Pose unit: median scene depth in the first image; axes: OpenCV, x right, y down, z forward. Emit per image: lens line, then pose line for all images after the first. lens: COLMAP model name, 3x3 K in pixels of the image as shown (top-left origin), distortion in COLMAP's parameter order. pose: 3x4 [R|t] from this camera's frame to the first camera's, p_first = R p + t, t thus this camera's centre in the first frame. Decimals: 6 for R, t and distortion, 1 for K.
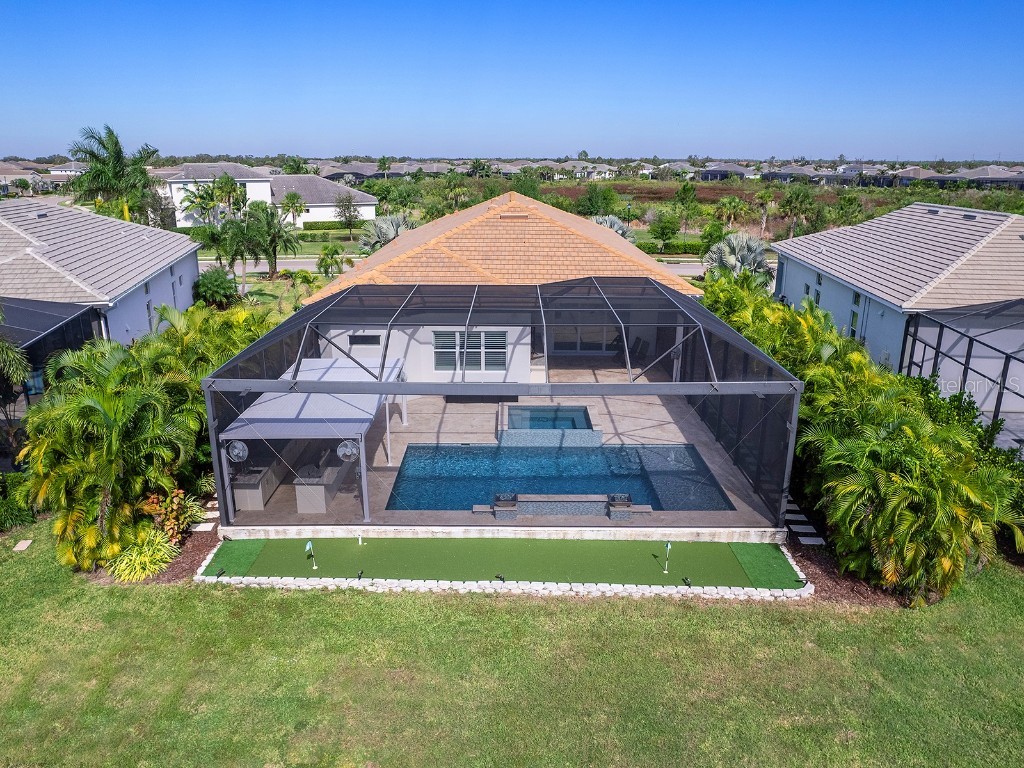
lens RADIAL K [[711.3, 0, 512.0], [0, 711.3, 384.0], [0, 0, 1]] dist [-0.023763, 0.000147]
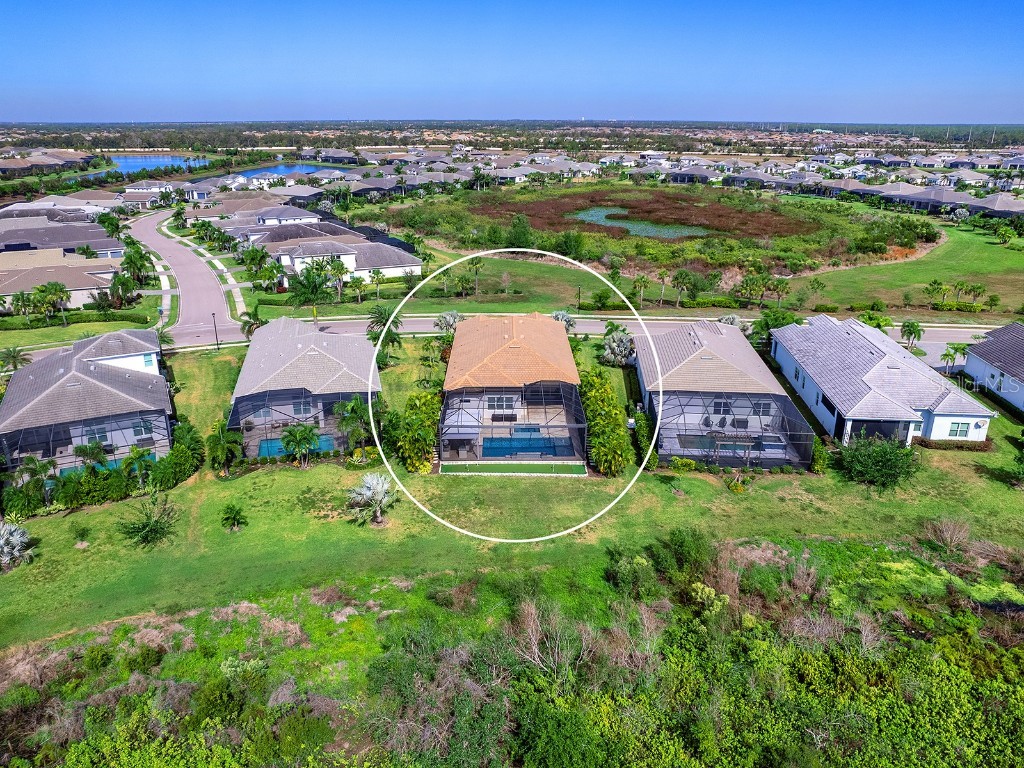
lens RADIAL K [[711.3, 0, 512.0], [0, 711.3, 384.0], [0, 0, 1]] dist [-0.023763, 0.000147]
pose [[0.999962, -0.006531, 0.005837, -0.040409], [0.006184, 0.998316, 0.057685, -0.435198], [-0.006204, -0.057646, 0.998318, -2.809333]]
